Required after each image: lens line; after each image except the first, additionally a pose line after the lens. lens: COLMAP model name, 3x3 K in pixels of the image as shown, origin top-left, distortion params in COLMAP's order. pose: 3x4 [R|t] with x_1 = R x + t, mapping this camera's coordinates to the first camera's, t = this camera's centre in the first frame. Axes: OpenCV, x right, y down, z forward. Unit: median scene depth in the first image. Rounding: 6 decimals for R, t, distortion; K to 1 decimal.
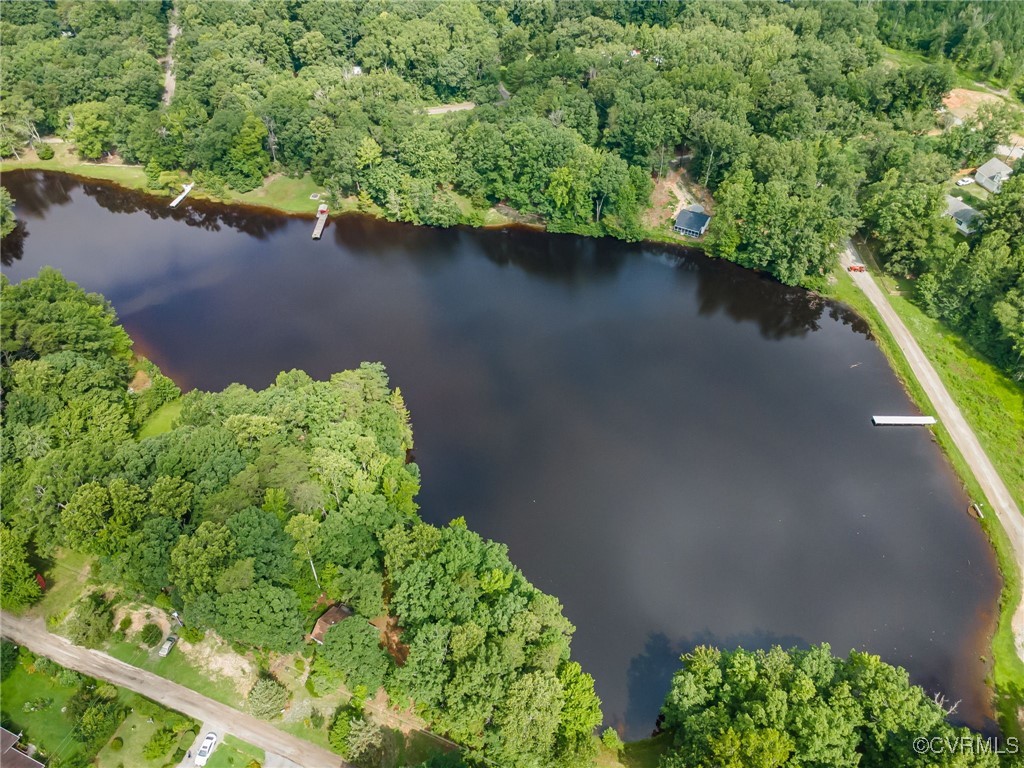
lens RADIAL K [[754.5, 0, 508.3], [0, 754.5, 387.4], [0, 0, 1]] dist [0.027470, 0.013271]
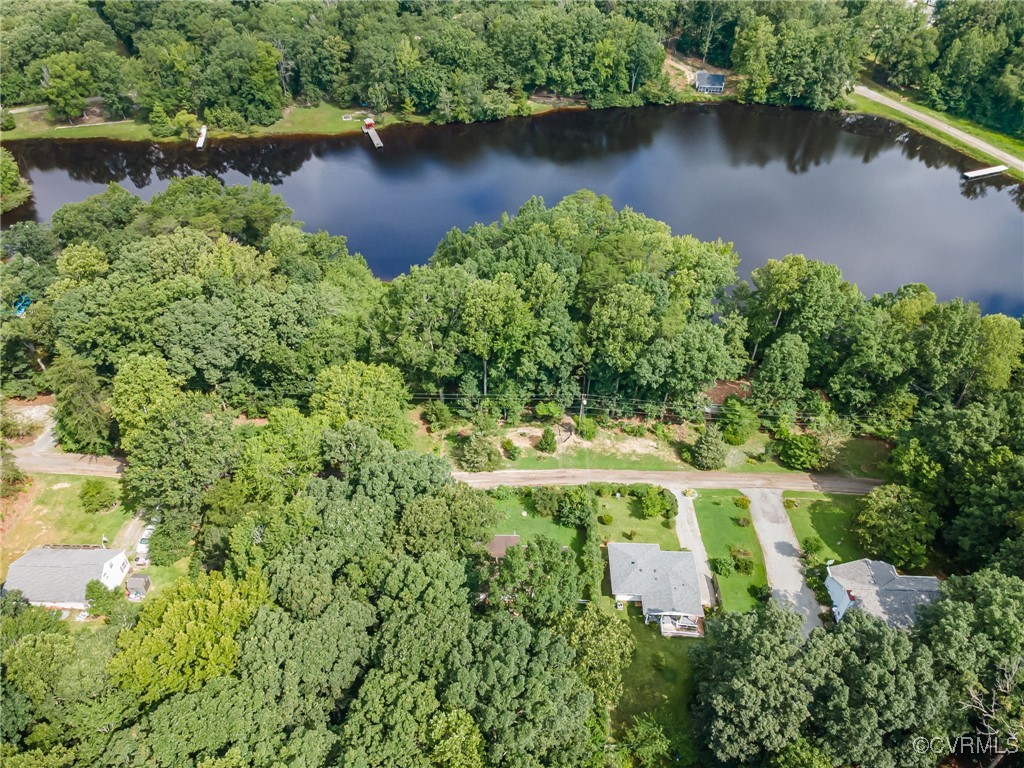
lens RADIAL K [[754.5, 0, 514.3], [0, 754.5, 386.0], [0, 0, 1]] dist [0.027470, 0.013271]
pose [[0.932343, -0.240630, 0.269877, -0.427070], [0.253180, 0.967343, -0.012149, 0.148483], [-0.258140, 0.079654, 0.962818, 0.060303]]
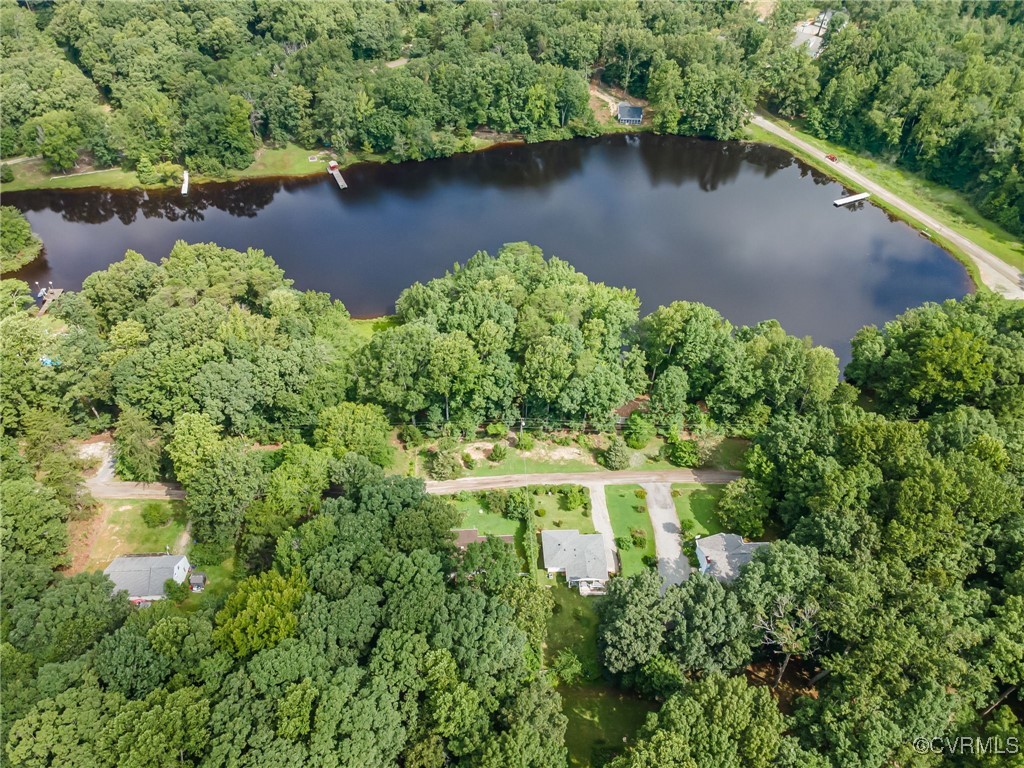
lens RADIAL K [[754.5, 0, 515.8], [0, 754.5, 384.3], [0, 0, 1]] dist [0.027470, 0.013271]
pose [[0.904948, -0.291465, 0.310029, -0.453042], [0.292564, 0.955230, 0.044062, 0.098217], [-0.308992, 0.050830, 0.949705, -0.104245]]
